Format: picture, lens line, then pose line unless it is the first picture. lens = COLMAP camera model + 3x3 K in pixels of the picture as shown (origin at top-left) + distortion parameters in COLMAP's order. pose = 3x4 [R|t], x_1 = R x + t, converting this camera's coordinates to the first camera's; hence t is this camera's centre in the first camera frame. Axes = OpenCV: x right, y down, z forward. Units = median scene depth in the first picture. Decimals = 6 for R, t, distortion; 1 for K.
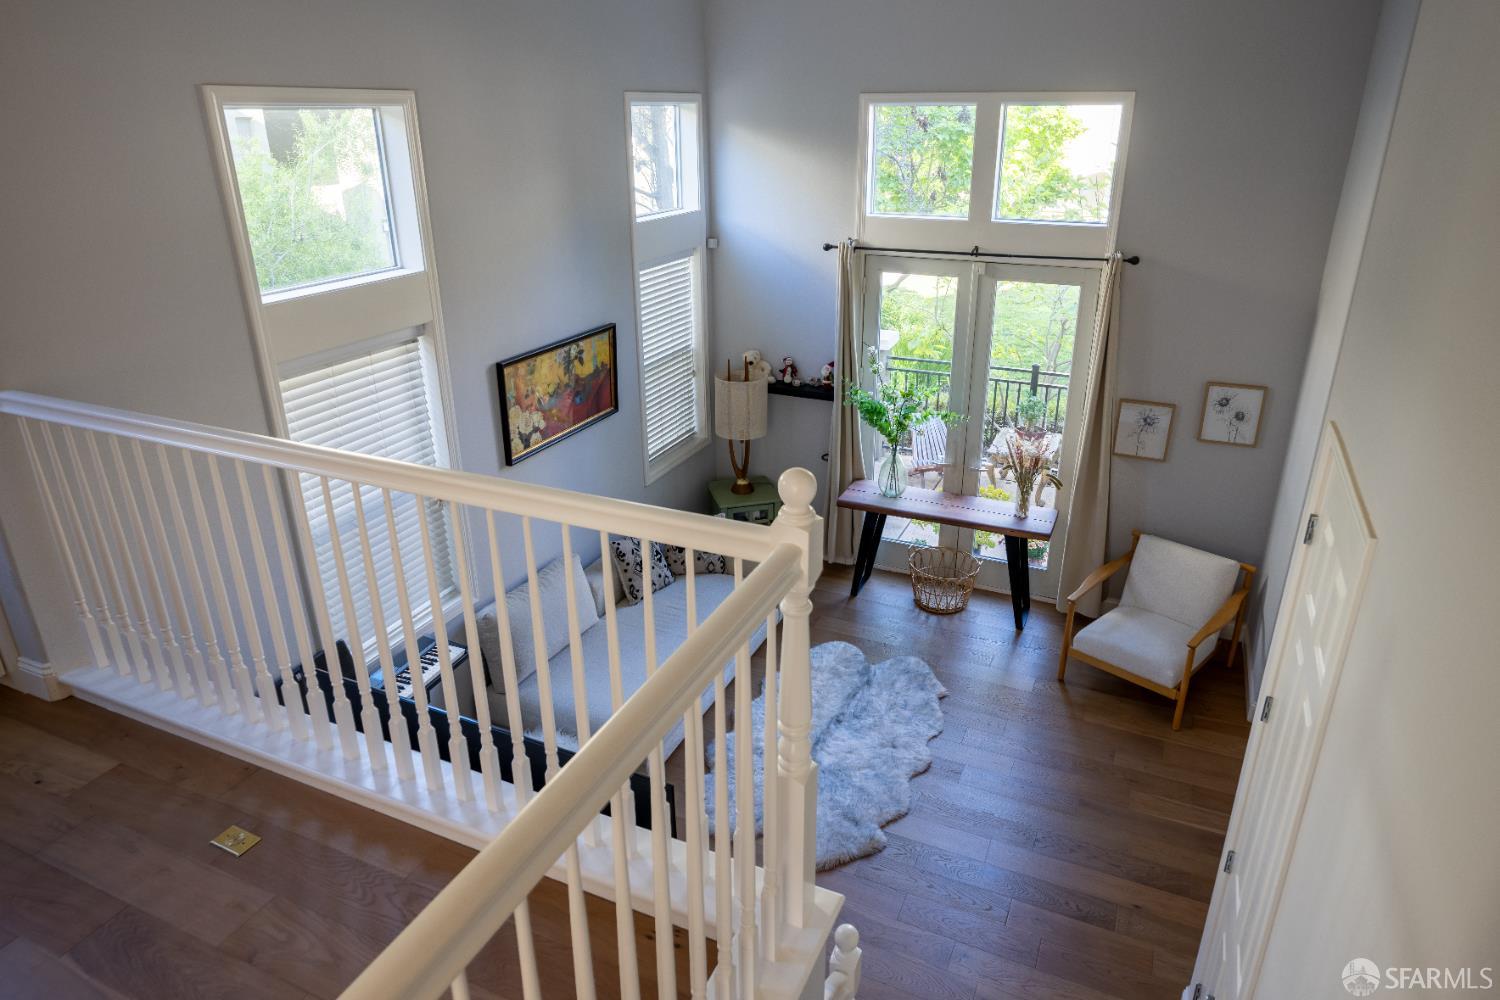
lens RADIAL K [[913.4, 0, 747.7], [0, 913.4, 468.3], [0, 0, 1]] dist [0.001989, 0.006366]
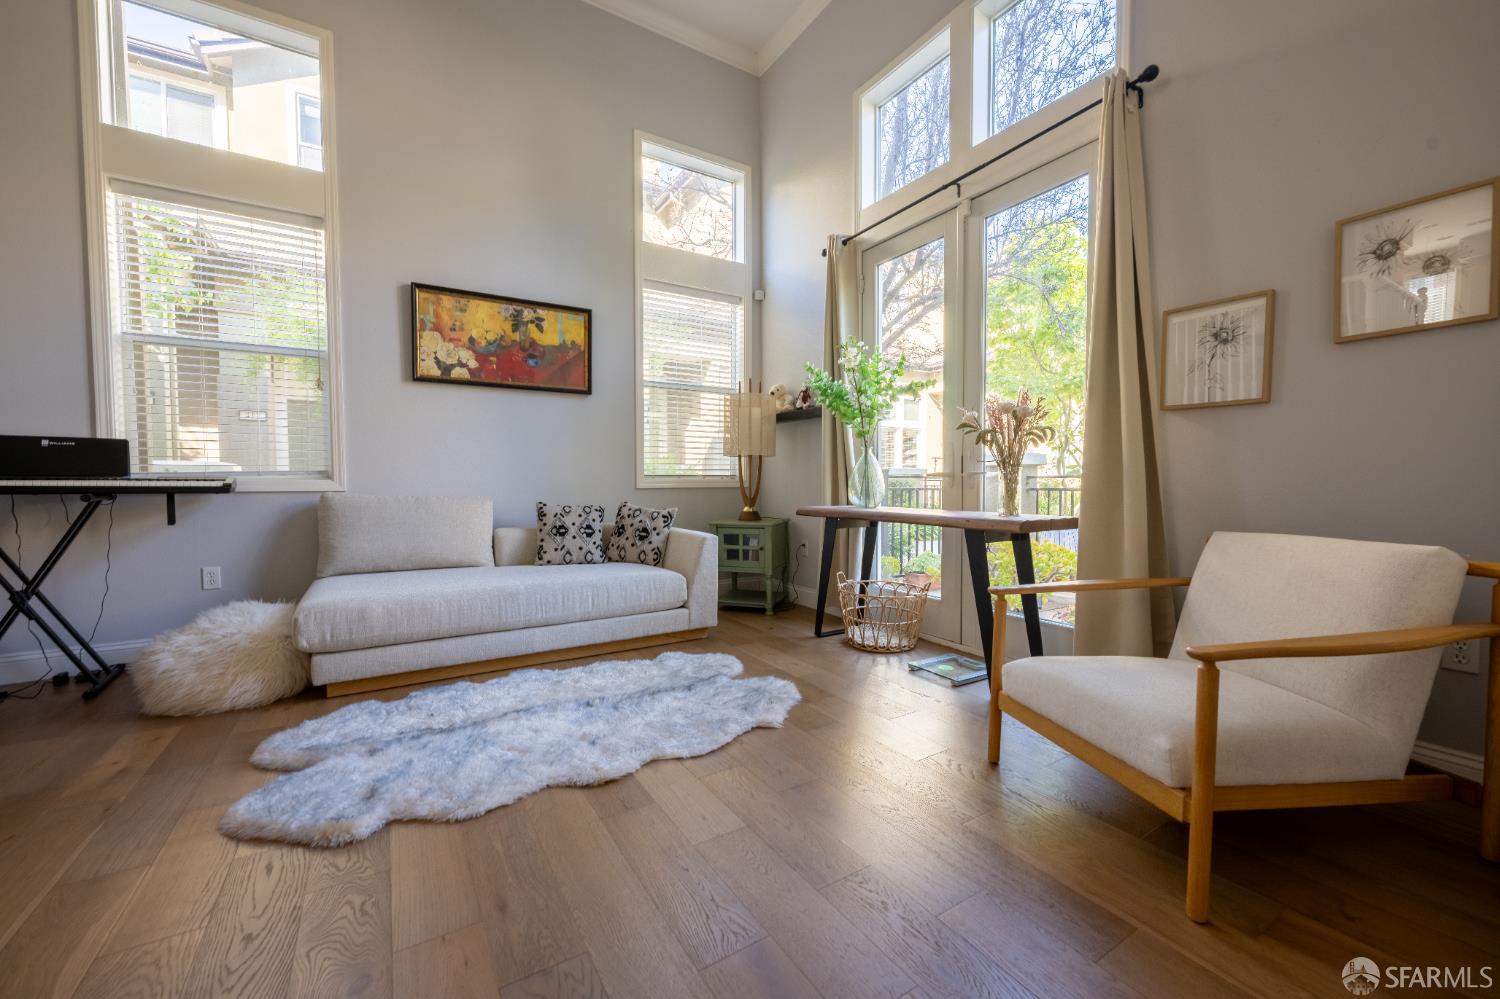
lens RADIAL K [[589.6, 0, 747.8], [0, 589.6, 500.9], [0, 0, 1]] dist [0.003587, -0.000331]
pose [[0.834020, 0.025393, -0.551150, 0.410409], [-0.206815, 0.940493, -0.269628, 0.211604], [0.511506, 0.338862, 0.789642, 0.613448]]
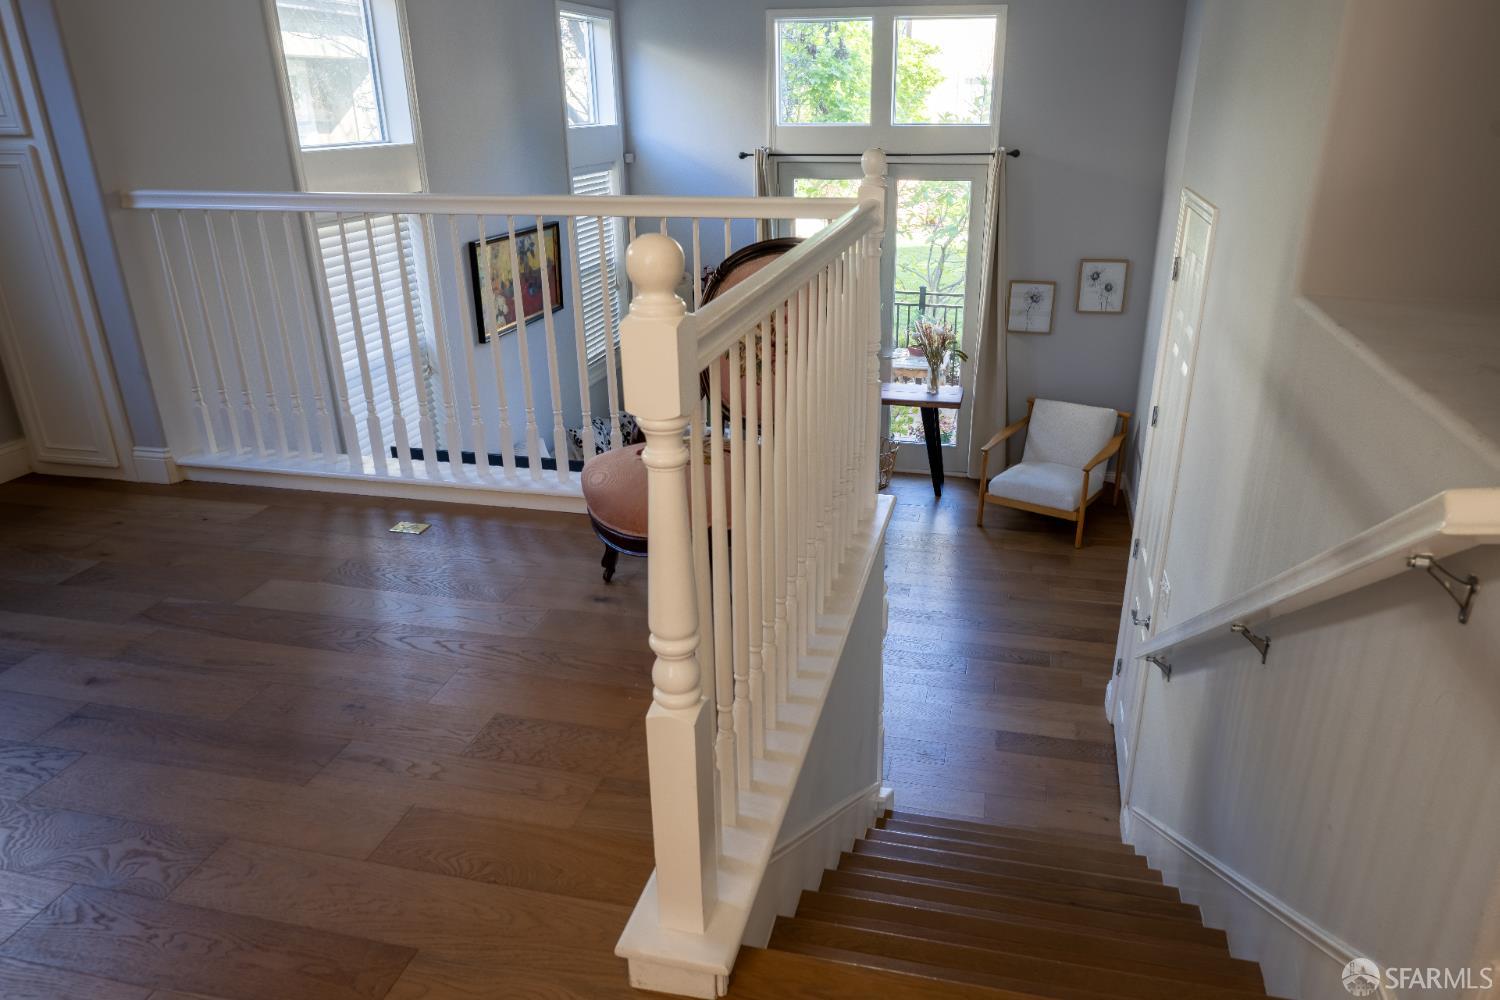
lens RADIAL K [[1004.7, 0, 760.1], [0, 1004.7, 503.2], [0, 0, 1]] dist [0.005231, 0.003937]
pose [[0.982147, -0.072831, 0.173447, -0.141282], [0.071911, 0.997344, 0.011589, 0.170076], [-0.173830, 0.001091, 0.984775, -0.186164]]
